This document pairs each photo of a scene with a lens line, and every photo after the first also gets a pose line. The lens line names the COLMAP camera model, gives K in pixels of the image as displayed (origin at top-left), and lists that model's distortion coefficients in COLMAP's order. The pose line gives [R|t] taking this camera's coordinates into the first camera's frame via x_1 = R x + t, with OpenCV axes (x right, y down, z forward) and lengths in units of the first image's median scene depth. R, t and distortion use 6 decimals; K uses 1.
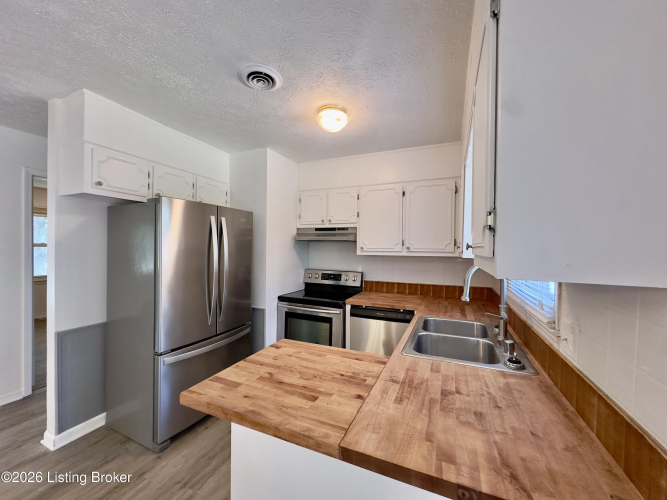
lens RADIAL K [[267.8, 0, 333.5], [0, 267.8, 250.0], [0, 0, 1]] dist [-0.001162, 0.000004]
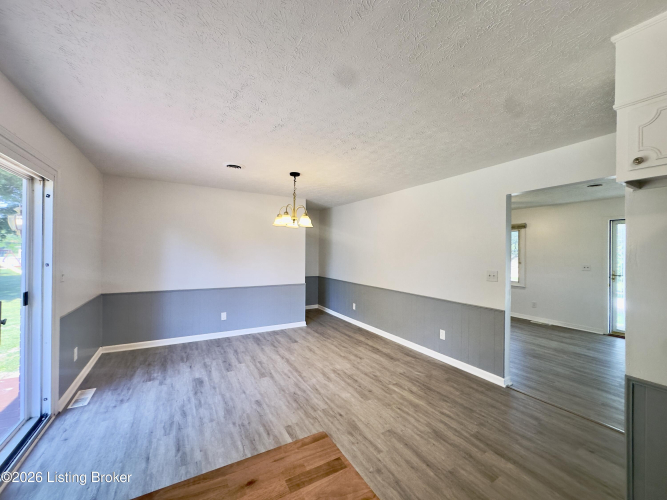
lens RADIAL K [[267.8, 0, 333.5], [0, 267.8, 250.0], [0, 0, 1]] dist [-0.001162, 0.000004]
pose [[-0.579670, -0.025720, -0.814446, 0.053927], [-0.024590, 0.999599, -0.014065, -0.010312], [0.814481, 0.011874, -0.580069, 0.780031]]
